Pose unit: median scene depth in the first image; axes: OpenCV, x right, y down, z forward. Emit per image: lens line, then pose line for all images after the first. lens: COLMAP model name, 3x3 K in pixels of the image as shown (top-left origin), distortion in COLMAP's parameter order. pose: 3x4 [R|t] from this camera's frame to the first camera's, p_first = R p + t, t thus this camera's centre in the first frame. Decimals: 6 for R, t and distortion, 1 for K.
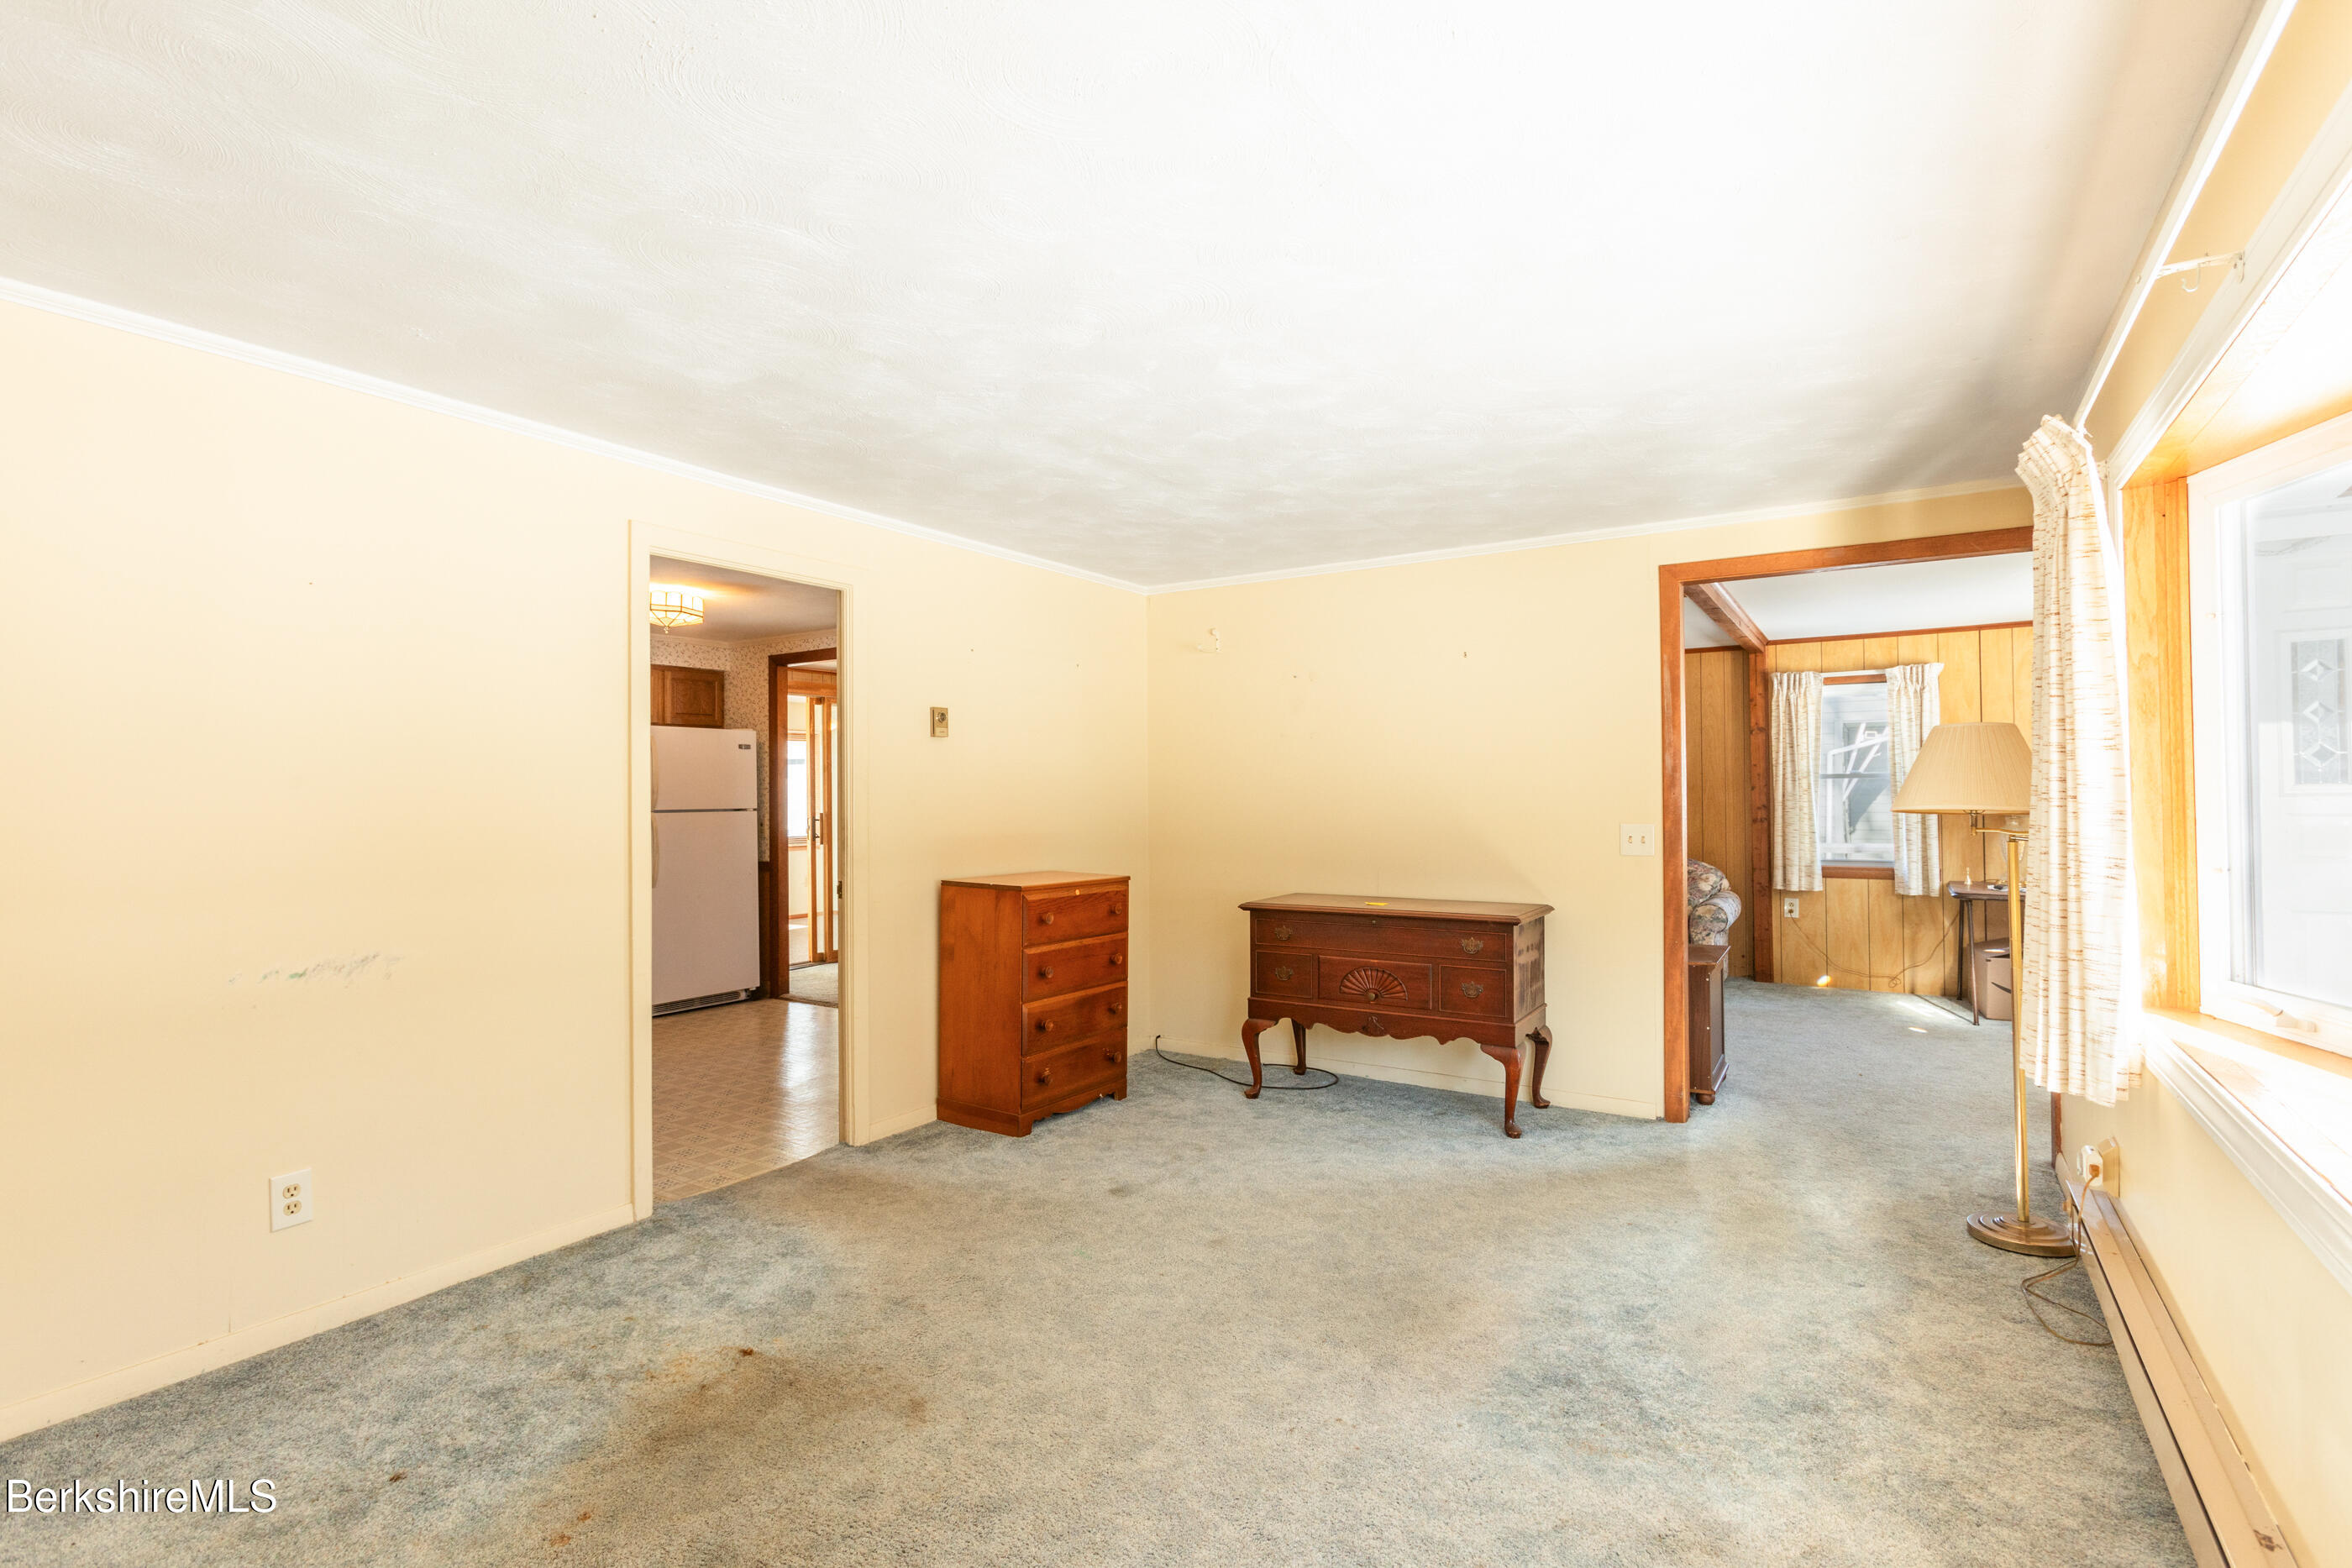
lens RADIAL K [[1137.4, 0, 1165.5], [0, 1137.4, 796.0], [0, 0, 1]] dist [-0.005086, 0.004324]
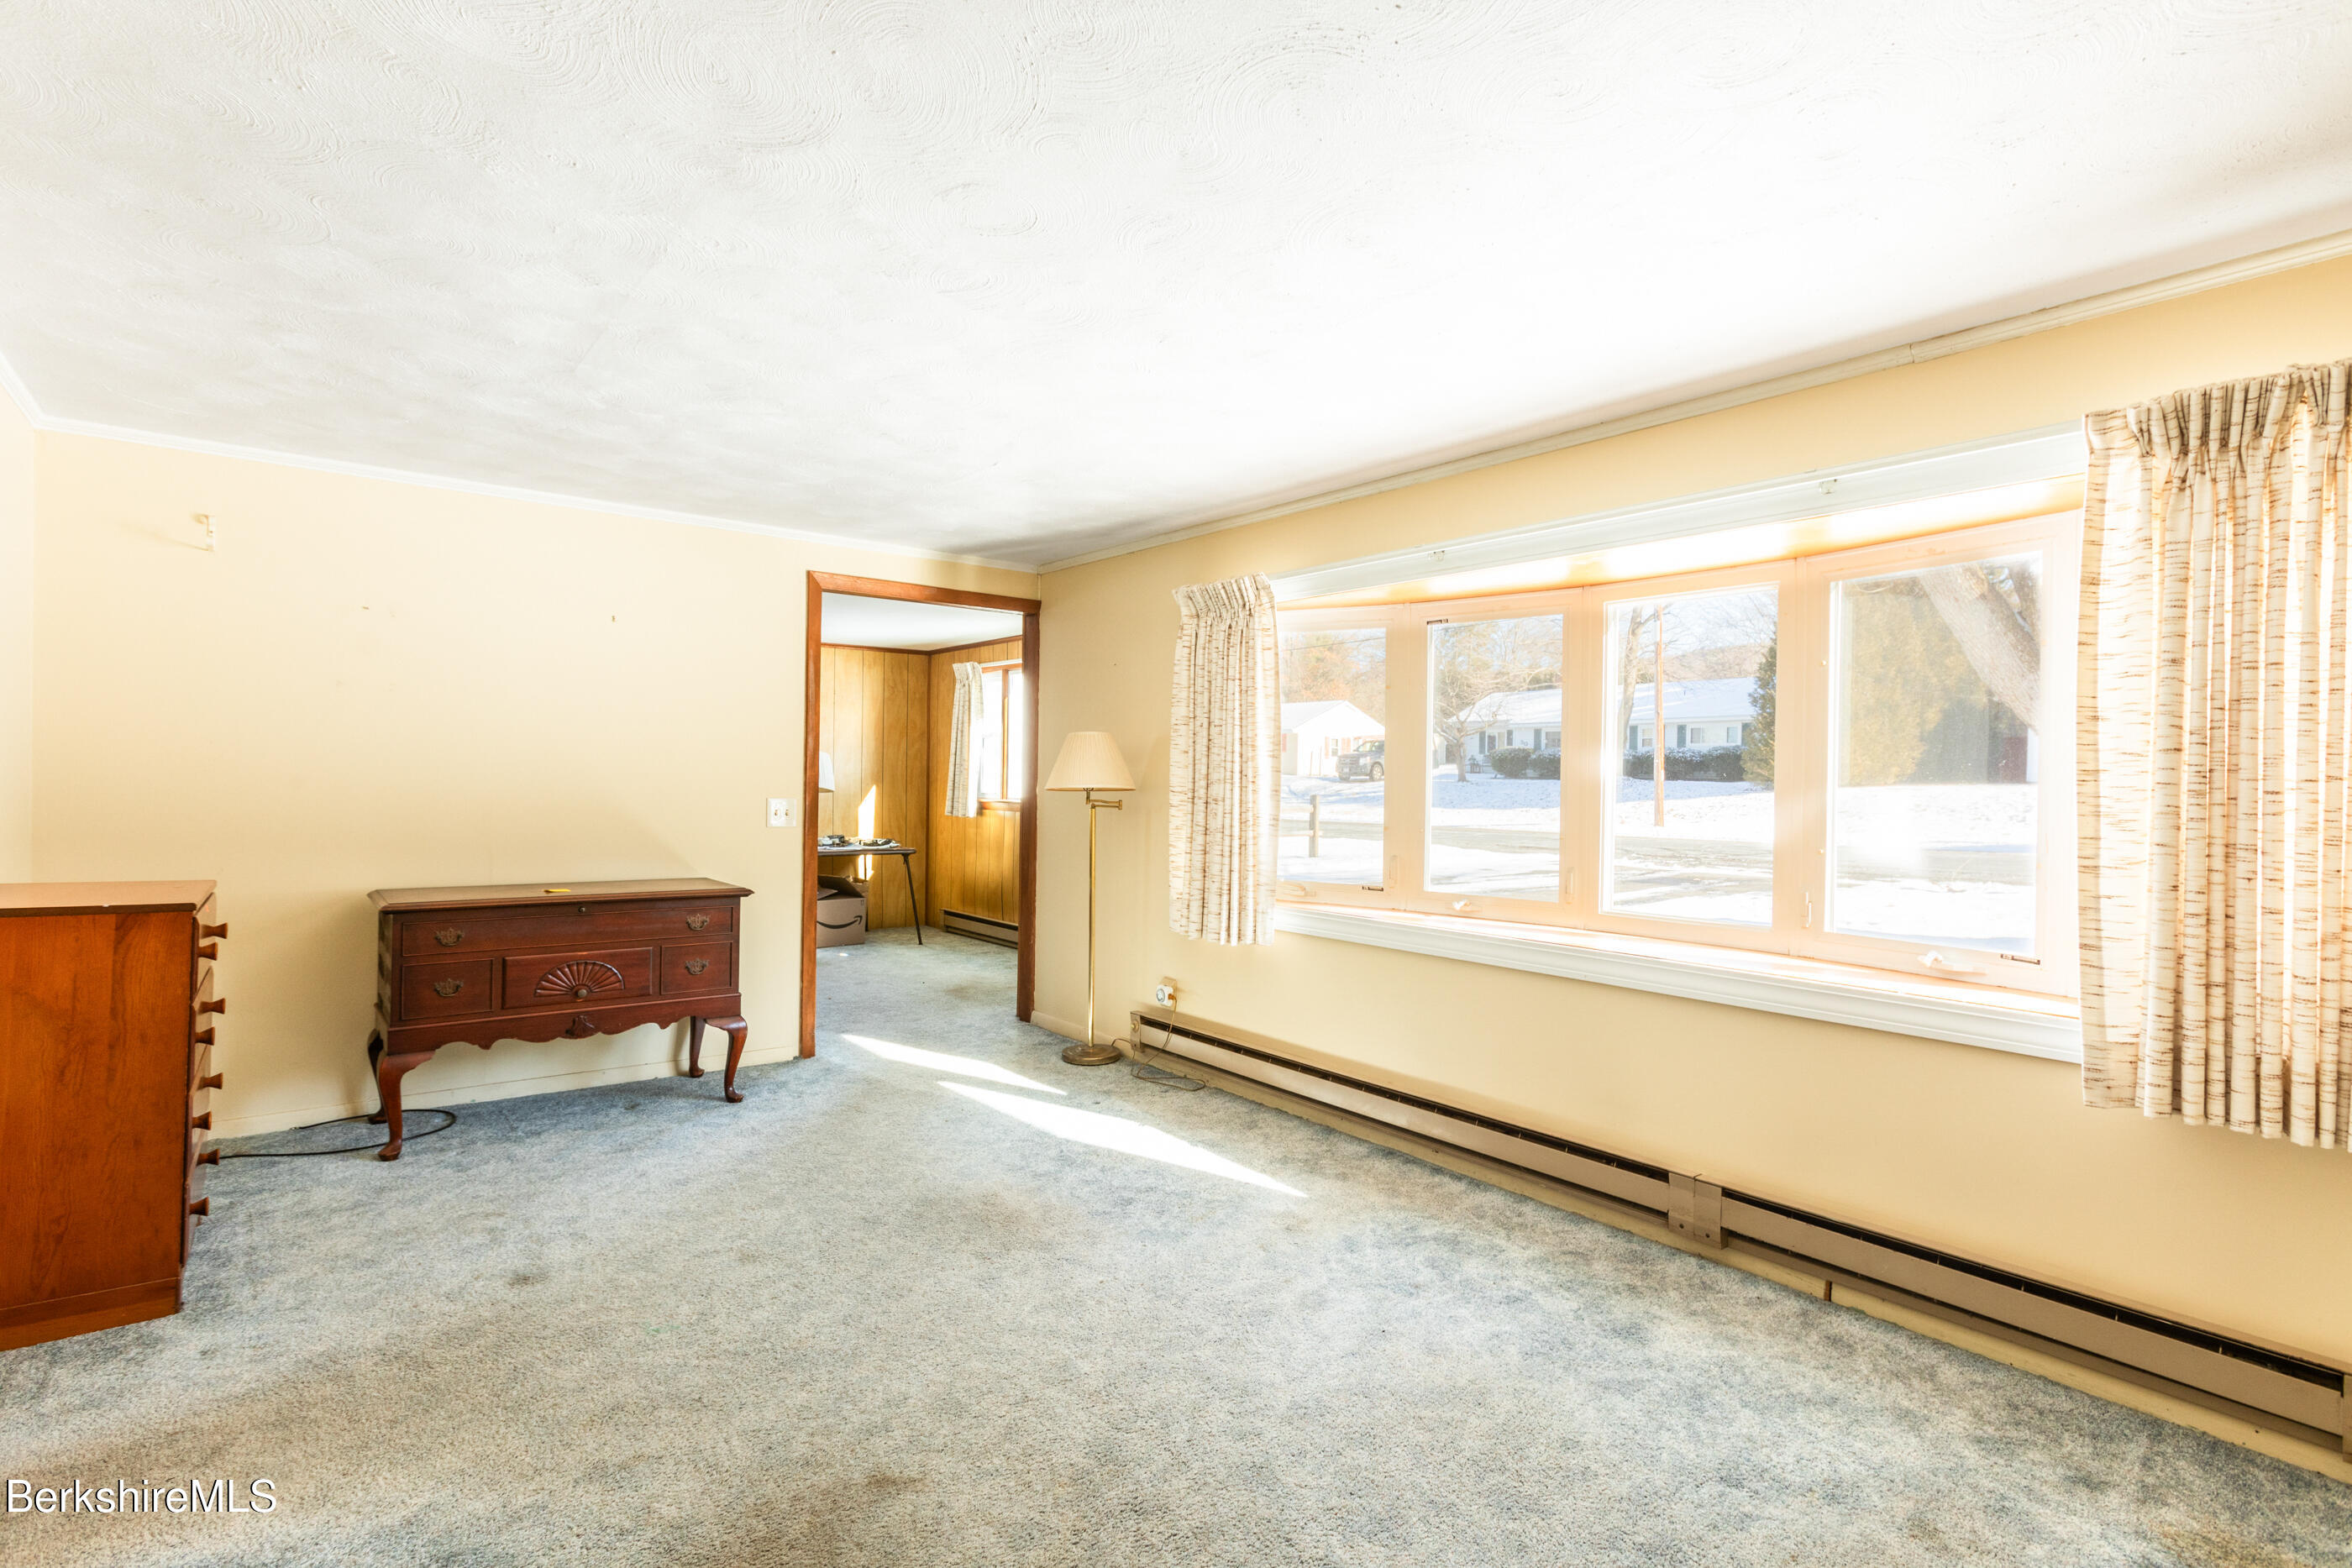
lens RADIAL K [[1137.4, 0, 1168.5], [0, 1137.4, 774.4], [0, 0, 1]] dist [-0.005086, 0.004324]
pose [[0.306344, 0.017283, 0.951764, -0.587023], [-0.020625, 0.999721, -0.011515, 0.006328], [-0.951697, -0.016103, 0.306615, 0.326494]]
